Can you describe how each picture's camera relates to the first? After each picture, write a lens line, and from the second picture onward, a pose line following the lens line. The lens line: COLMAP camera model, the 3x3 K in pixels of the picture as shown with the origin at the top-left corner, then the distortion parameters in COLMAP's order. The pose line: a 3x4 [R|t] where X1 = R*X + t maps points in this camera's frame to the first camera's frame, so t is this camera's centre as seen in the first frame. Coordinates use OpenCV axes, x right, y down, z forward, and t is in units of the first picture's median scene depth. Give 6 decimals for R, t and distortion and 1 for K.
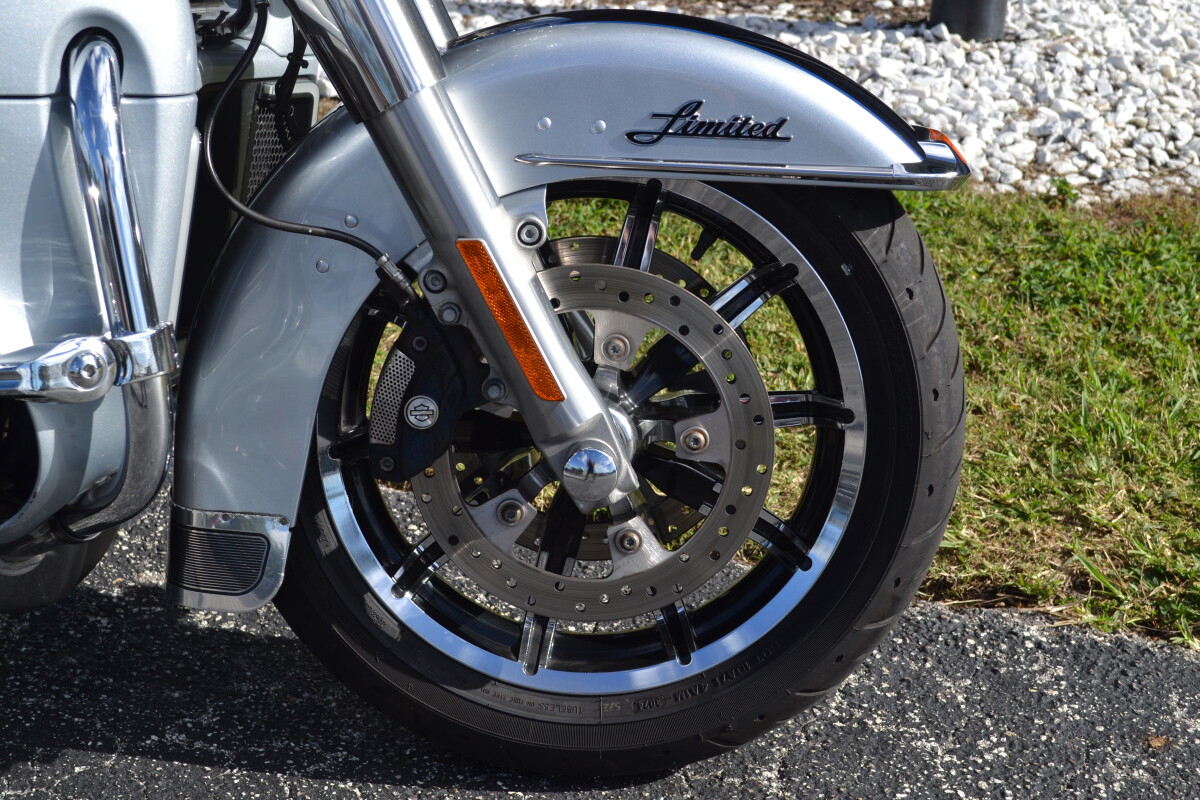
lens RADIAL K [[1944.2, 0, 598.4], [0, 1944.2, 403.0], [0, 0, 1]] dist [0.030976, 0.000000]
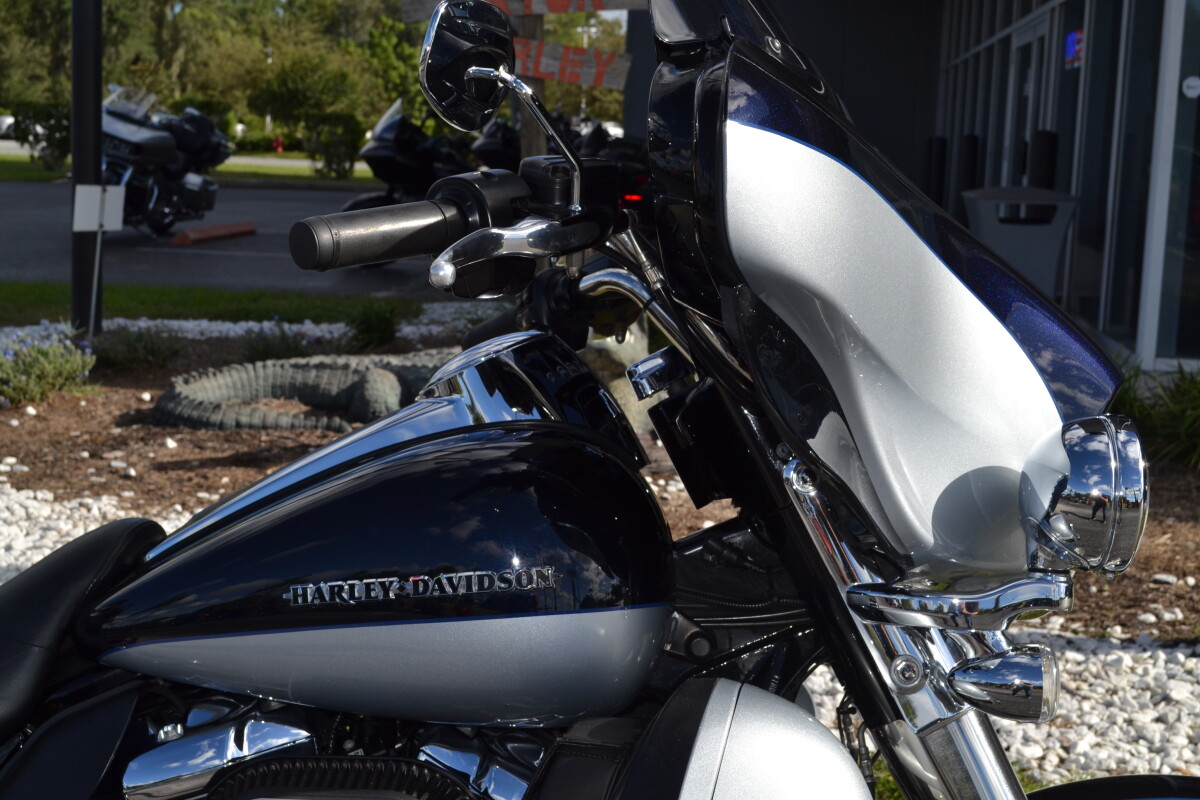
lens RADIAL K [[1802.4, 0, 601.3], [0, 1802.4, 398.2], [0, 0, 1]] dist [0.001728, 0.000000]
pose [[0.997460, 0.002550, -0.071185, -0.216885], [-0.021632, 0.963006, -0.268612, -0.120042], [0.067867, 0.269469, 0.960615, -0.035786]]
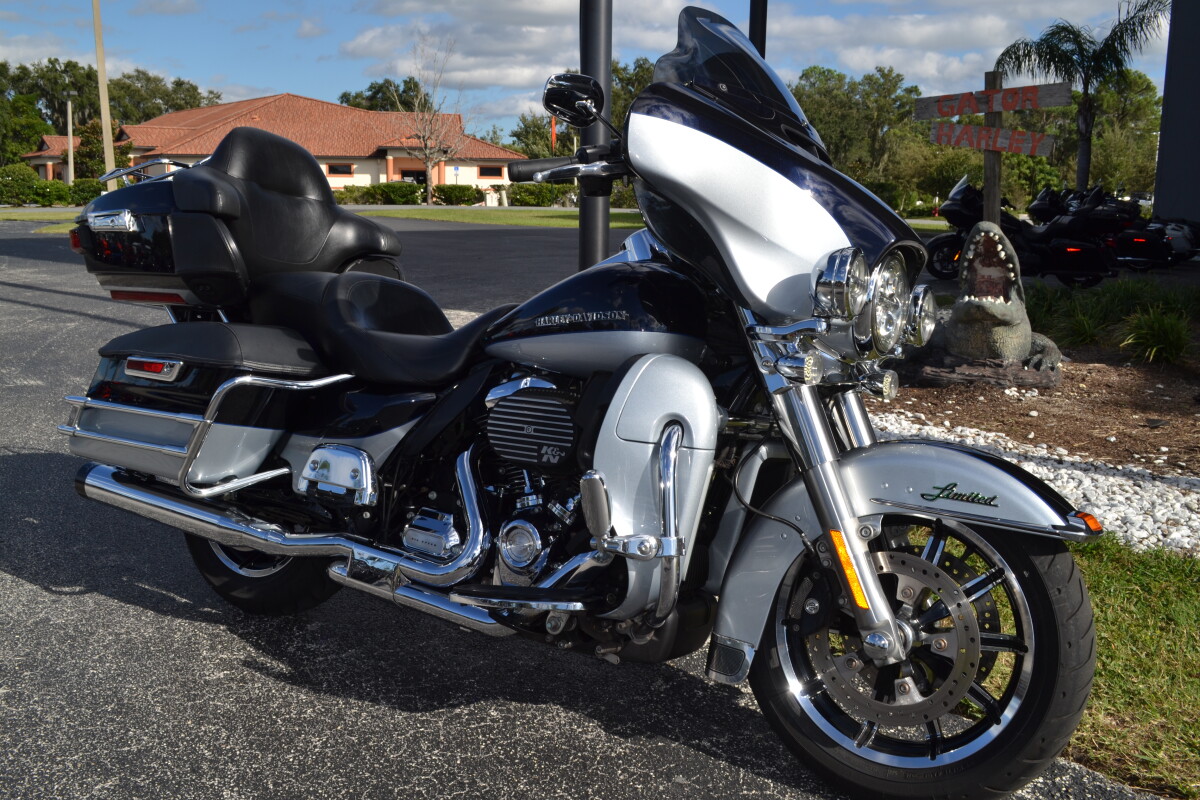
lens RADIAL K [[1125.6, 0, 604.2], [0, 1125.6, 400.6], [0, 0, 1]] dist [-0.018878, 0.000000]
pose [[0.849535, 0.073152, -0.522435, 0.336757], [-0.201641, 0.960166, -0.193446, 0.070483], [0.487473, 0.269684, 0.830446, -0.231054]]
